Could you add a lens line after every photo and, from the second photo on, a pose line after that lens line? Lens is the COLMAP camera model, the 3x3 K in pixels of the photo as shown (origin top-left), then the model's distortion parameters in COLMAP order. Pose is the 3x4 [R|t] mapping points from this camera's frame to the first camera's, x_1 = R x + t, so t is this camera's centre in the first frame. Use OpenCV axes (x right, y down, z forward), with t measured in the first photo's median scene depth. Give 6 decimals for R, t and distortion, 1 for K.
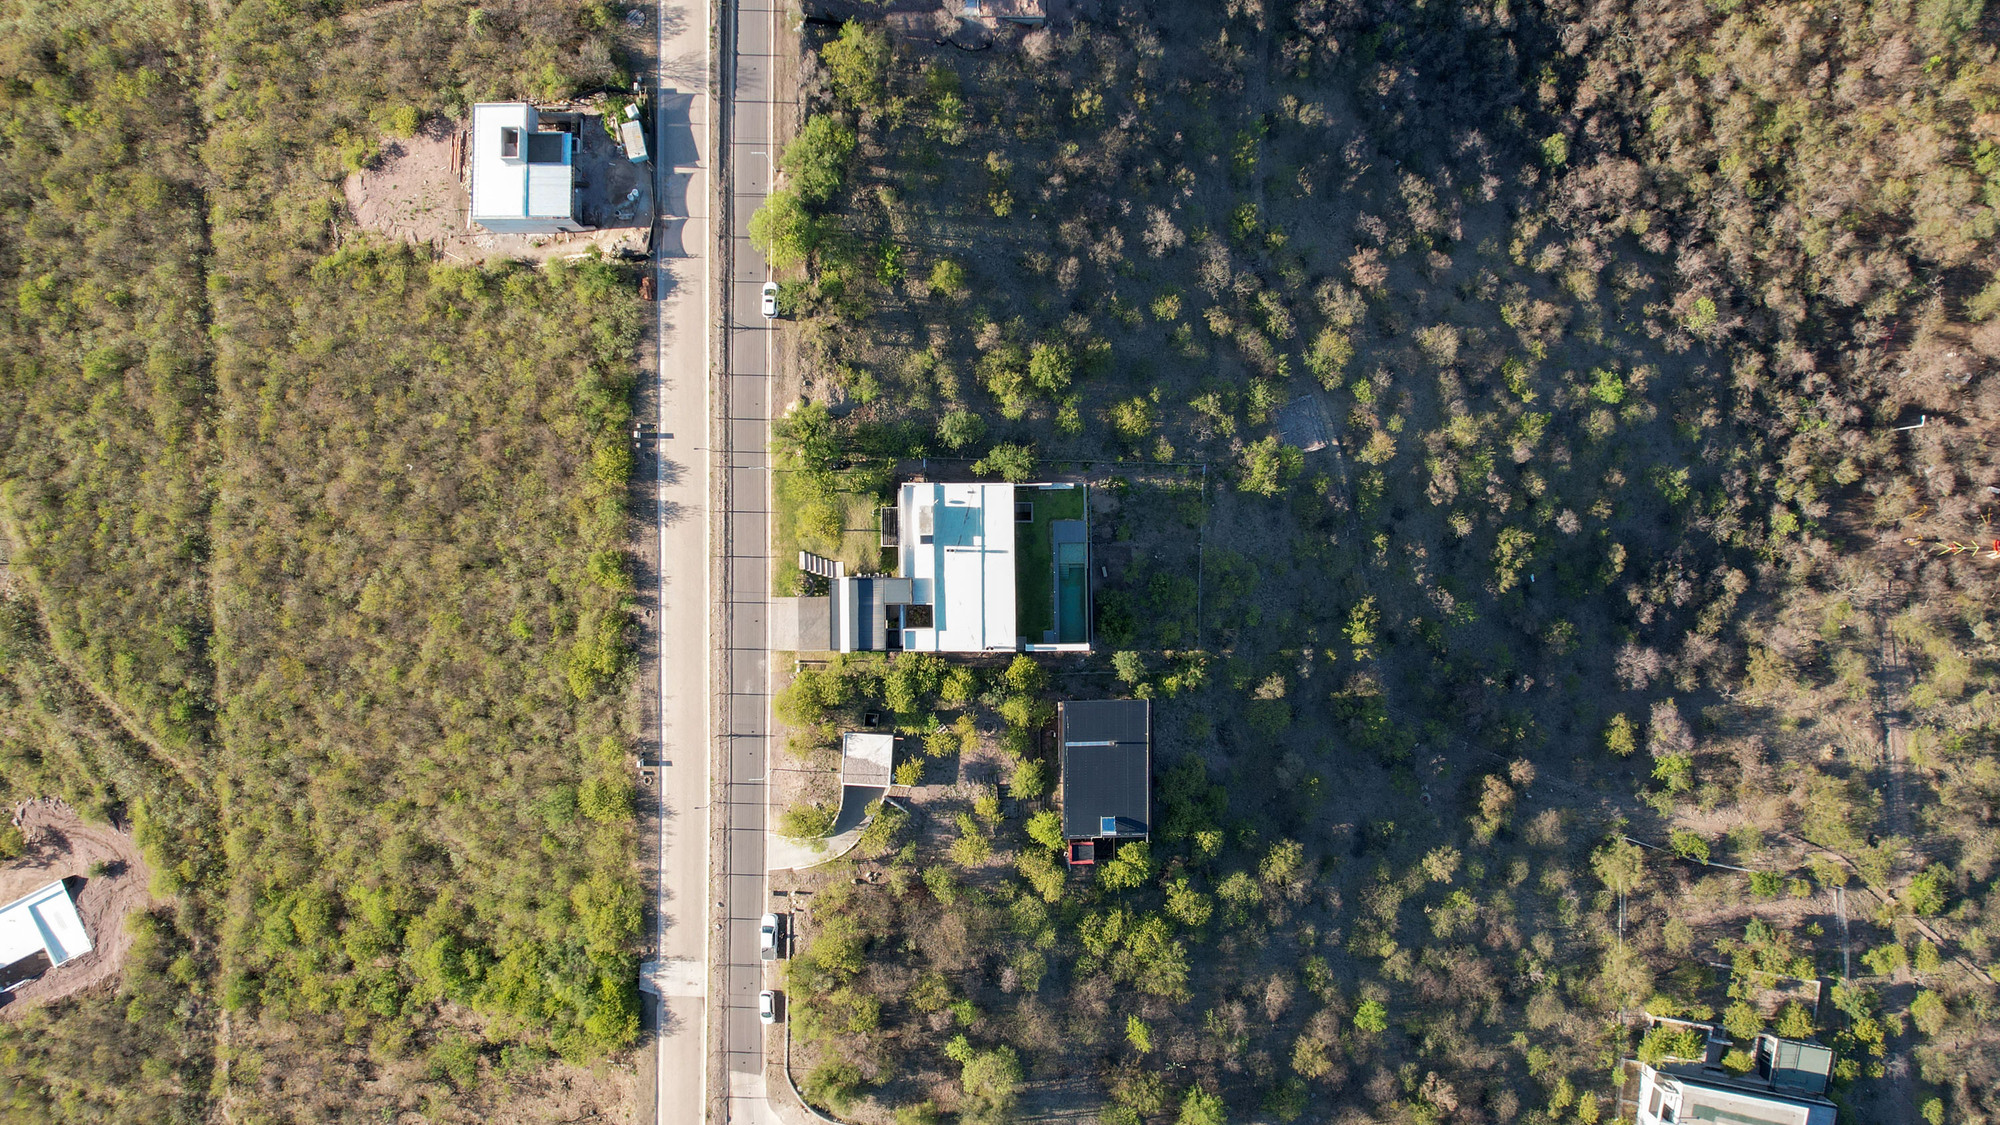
lens RADIAL K [[1250.1, 0, 988.7], [0, 1250.1, 573.9], [0, 0, 1]] dist [-0.014080, 0.000334]
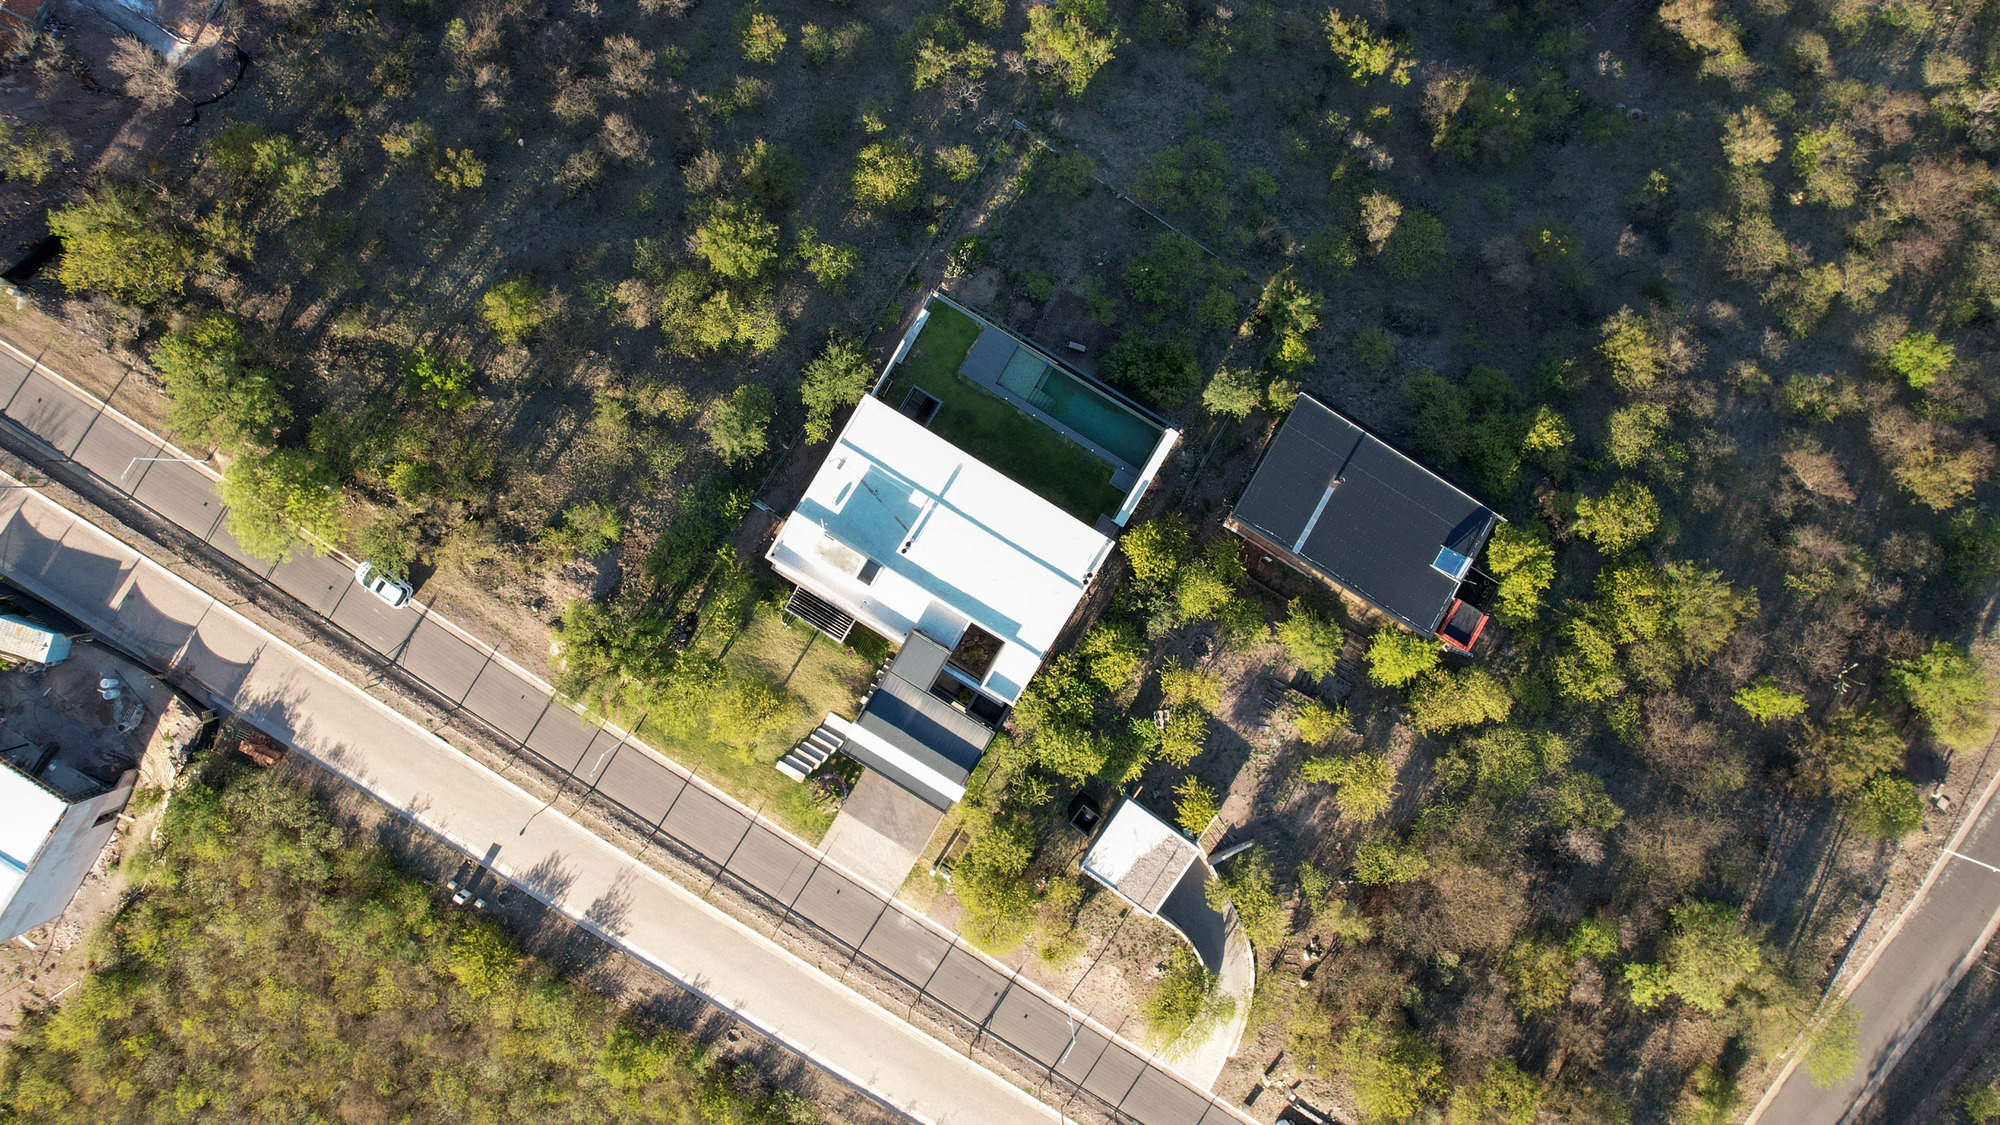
lens RADIAL K [[1250.1, 0, 995.4], [0, 1250.1, 506.8], [0, 0, 1]] dist [-0.014080, 0.000334]
pose [[0.524068, -0.851660, -0.005374, 0.009511], [0.851616, 0.524095, -0.008653, 0.011037], [0.010186, -0.000041, 0.999948, 0.411361]]
